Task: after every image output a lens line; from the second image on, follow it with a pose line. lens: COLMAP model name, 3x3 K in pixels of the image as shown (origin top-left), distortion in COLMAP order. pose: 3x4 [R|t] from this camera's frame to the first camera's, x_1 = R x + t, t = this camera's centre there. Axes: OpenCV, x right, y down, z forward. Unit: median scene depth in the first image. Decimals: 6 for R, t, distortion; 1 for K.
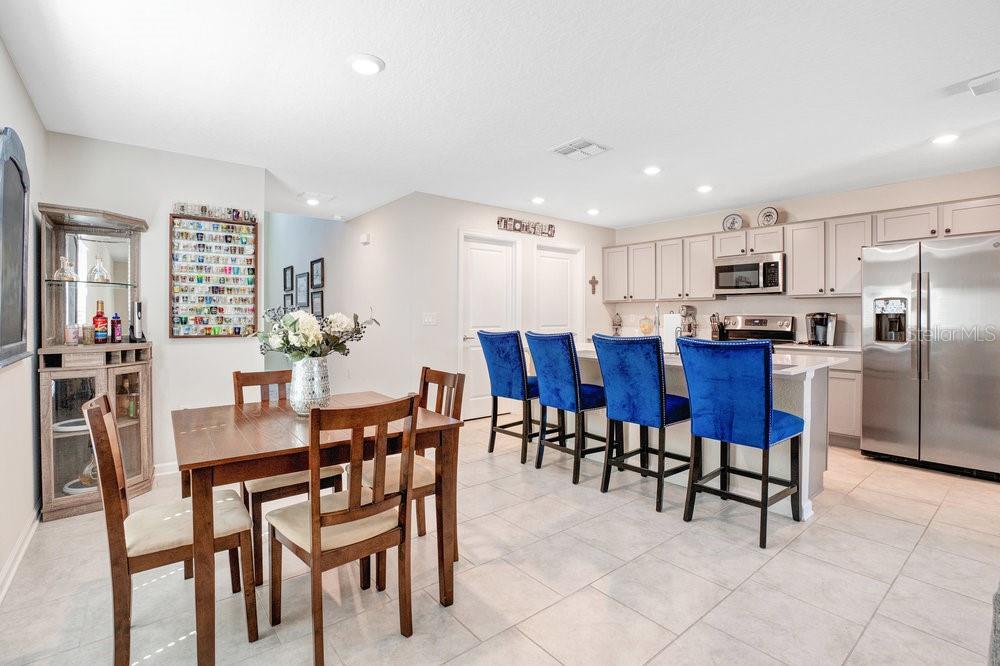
lens RADIAL K [[469.8, 0, 490.5], [0, 469.8, 329.9], [0, 0, 1]] dist [-0.084312, 0.032063]
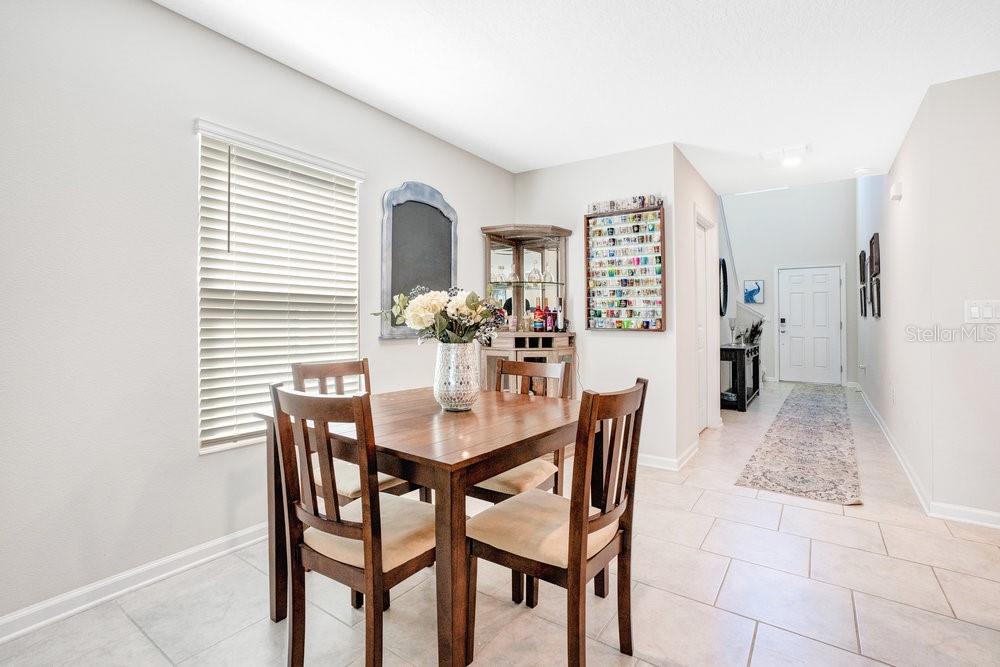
lens RADIAL K [[464.2, 0, 496.4], [0, 464.2, 314.9], [0, 0, 1]] dist [-0.045048, 0.025409]
pose [[0.271195, -0.011260, -0.962458, 0.261558], [-0.032878, 0.999240, -0.020954, 0.010993], [0.961963, 0.037326, 0.270619, 0.430915]]
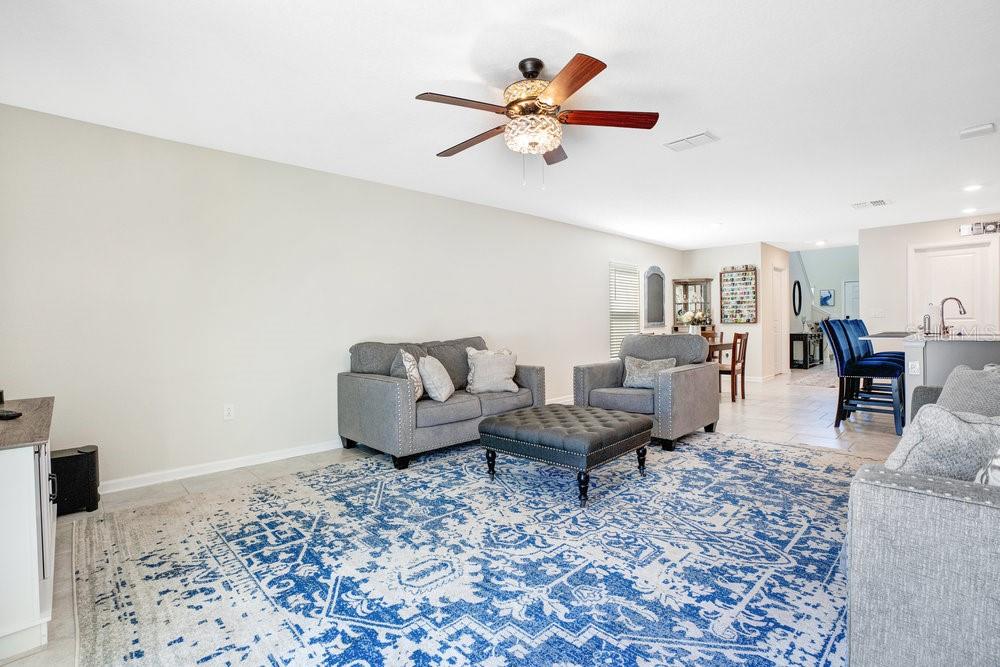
lens RADIAL K [[469.8, 0, 490.5], [0, 469.8, 330.4], [0, 0, 1]] dist [-0.084312, 0.032063]
pose [[0.073817, 0.014677, -0.997164, 1.452016], [-0.017140, 0.999763, 0.013446, 0.037991], [0.997124, 0.016099, 0.074051, -0.357353]]
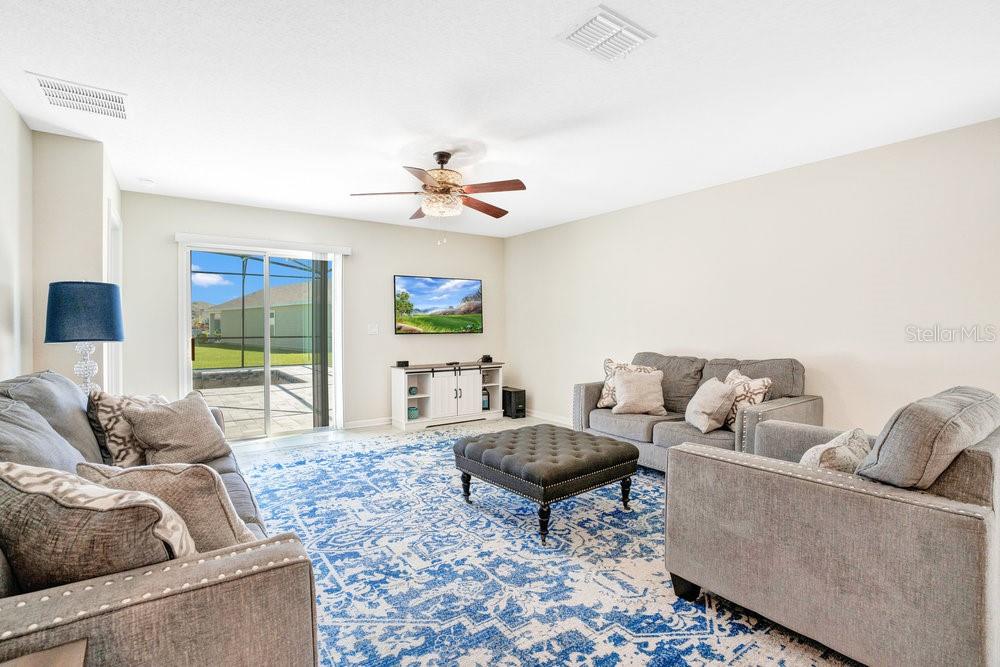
lens RADIAL K [[469.8, 0, 490.5], [0, 469.8, 330.4], [0, 0, 1]] dist [-0.084312, 0.032063]
pose [[-0.997726, -0.001134, 0.067384, 0.683268], [0.001769, 0.999074, 0.042998, -0.019975], [-0.067370, 0.043019, -0.996800, 0.613404]]
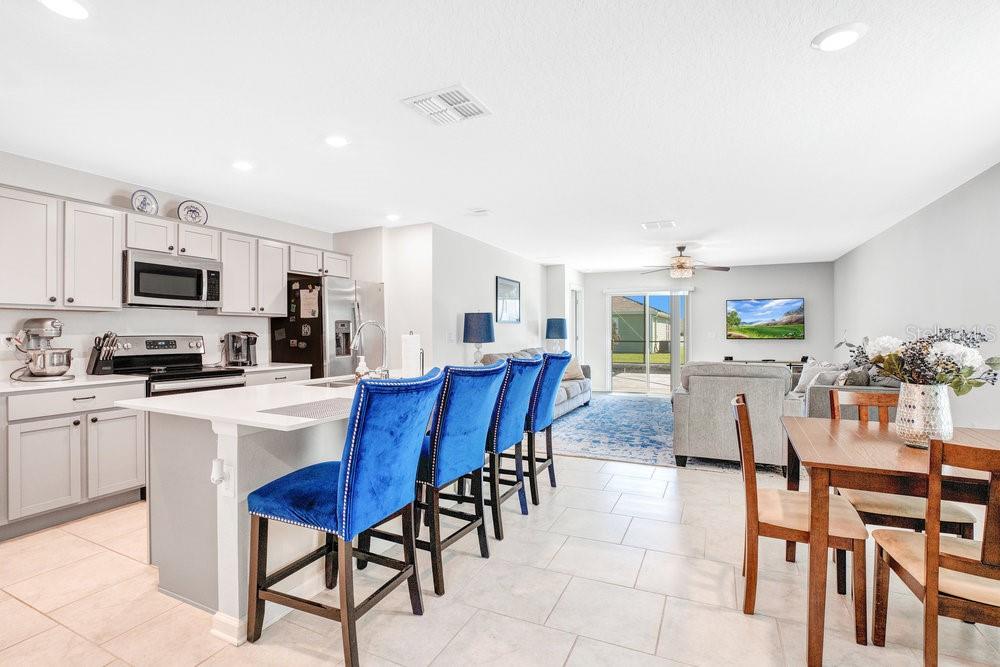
lens RADIAL K [[467.2, 0, 494.5], [0, 467.2, 328.8], [0, 0, 1]] dist [-0.078801, 0.031789]
pose [[-0.427116, 0.005677, 0.904179, -0.412142], [0.029095, 0.999549, 0.007469, -0.042583], [-0.903728, 0.029497, -0.427089, 1.099792]]
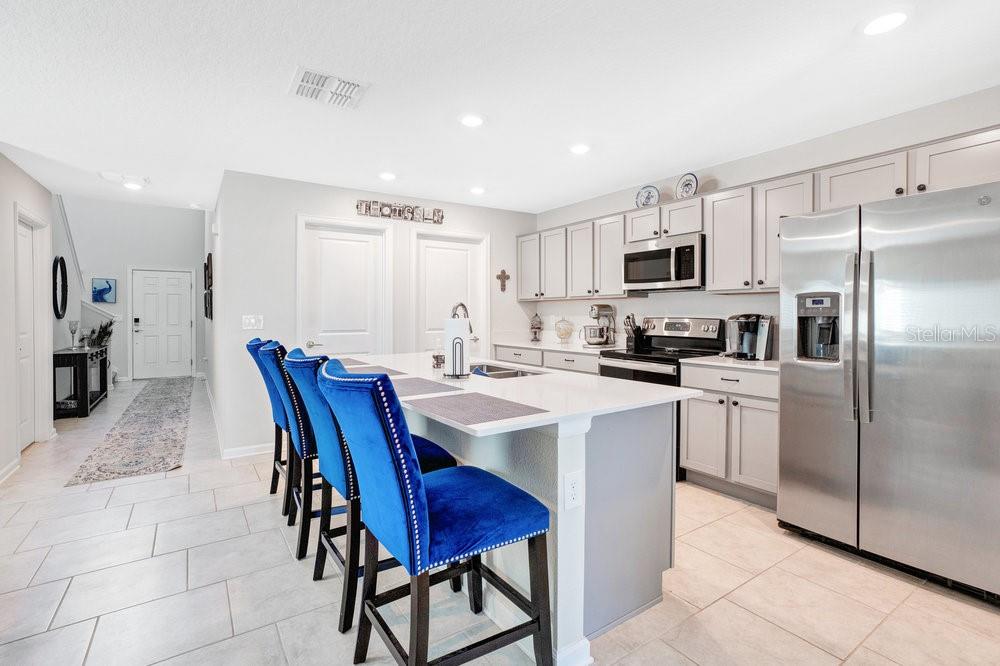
lens RADIAL K [[464.2, 0, 496.4], [0, 464.2, 314.4], [0, 0, 1]] dist [-0.045048, 0.025409]
pose [[0.996089, -0.000954, -0.088352, 0.466064], [-0.001651, 0.999566, -0.029408, -0.018067], [0.088342, 0.029439, 0.995655, 0.285018]]
